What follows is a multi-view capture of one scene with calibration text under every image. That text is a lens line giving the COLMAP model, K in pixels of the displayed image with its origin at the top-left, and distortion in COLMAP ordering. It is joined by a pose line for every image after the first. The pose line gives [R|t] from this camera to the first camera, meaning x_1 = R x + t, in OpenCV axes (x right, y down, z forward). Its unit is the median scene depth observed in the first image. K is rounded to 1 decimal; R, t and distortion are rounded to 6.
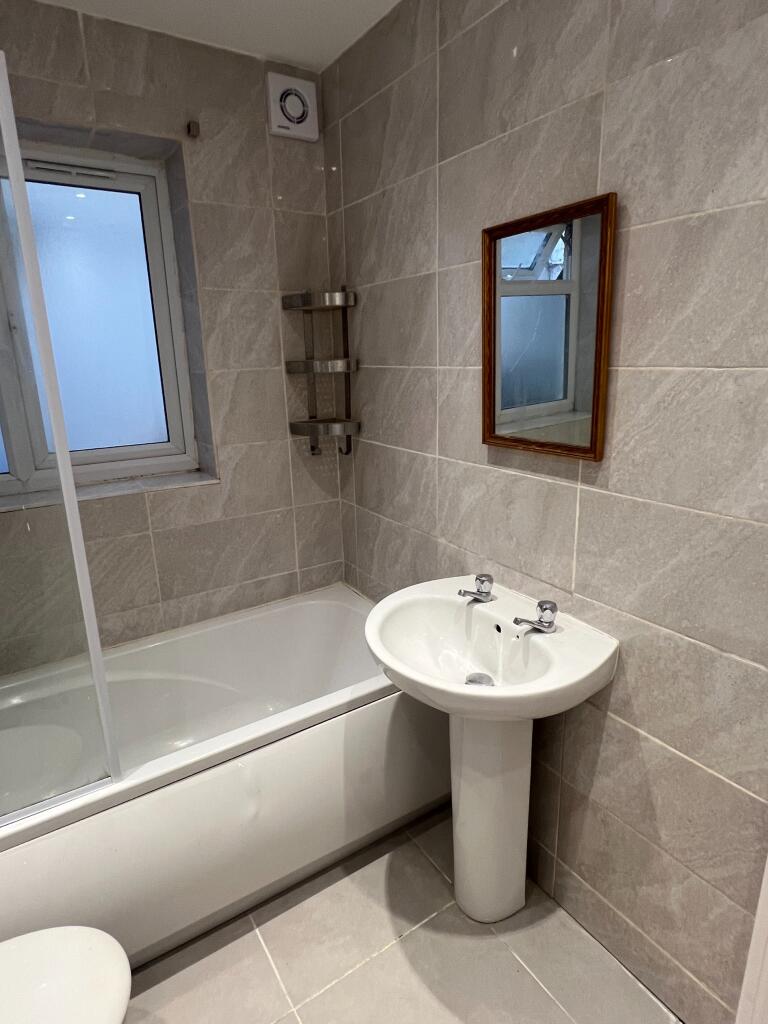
lens RADIAL K [[577.4, 0, 386.9], [0, 577.4, 509.3], [0, 0, 1]] dist [-0.000578, -0.002014]
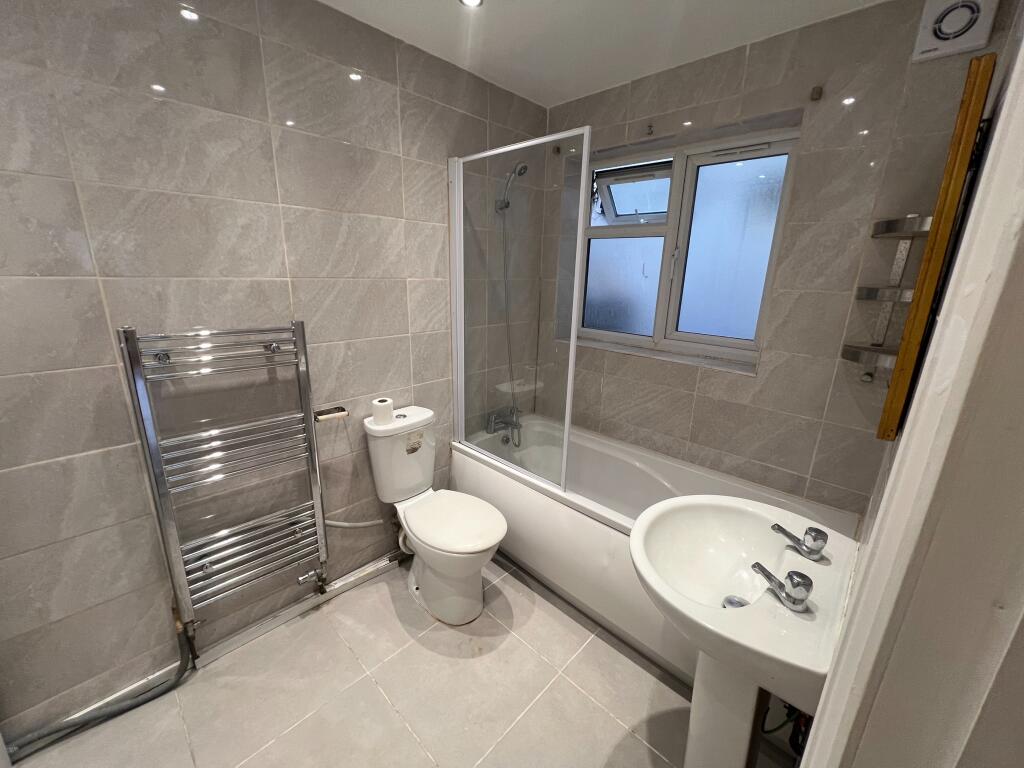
lens RADIAL K [[410.7, 0, 509.9], [0, 410.7, 384.2], [0, 0, 1]] dist [0.000016, -0.000451]
pose [[0.220803, 0.290918, -0.930920, 0.470116], [-0.285004, 0.932063, 0.223675, -0.085190], [0.932748, 0.215928, 0.288715, 0.251062]]
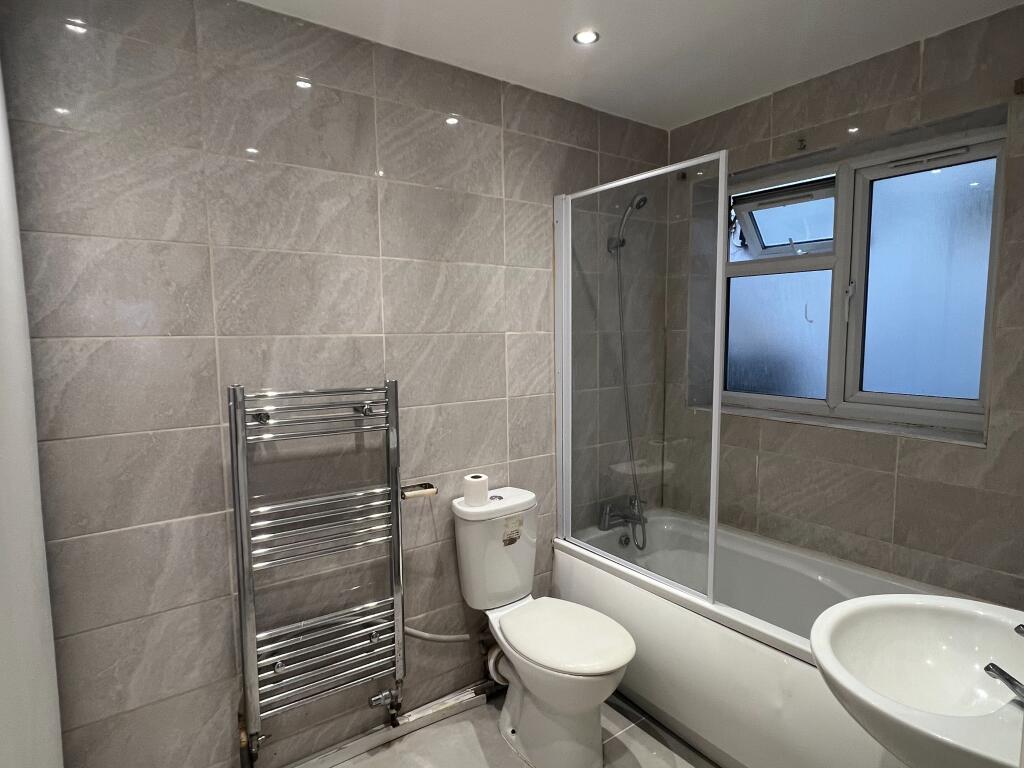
lens RADIAL K [[577.4, 0, 506.4], [0, 577.4, 391.7], [0, 0, 1]] dist [-0.000578, -0.002014]
pose [[0.048856, 0.129014, -0.990439, 0.569008], [-0.252547, 0.960996, 0.112721, -0.056327], [0.966351, 0.244625, 0.079532, 0.203098]]
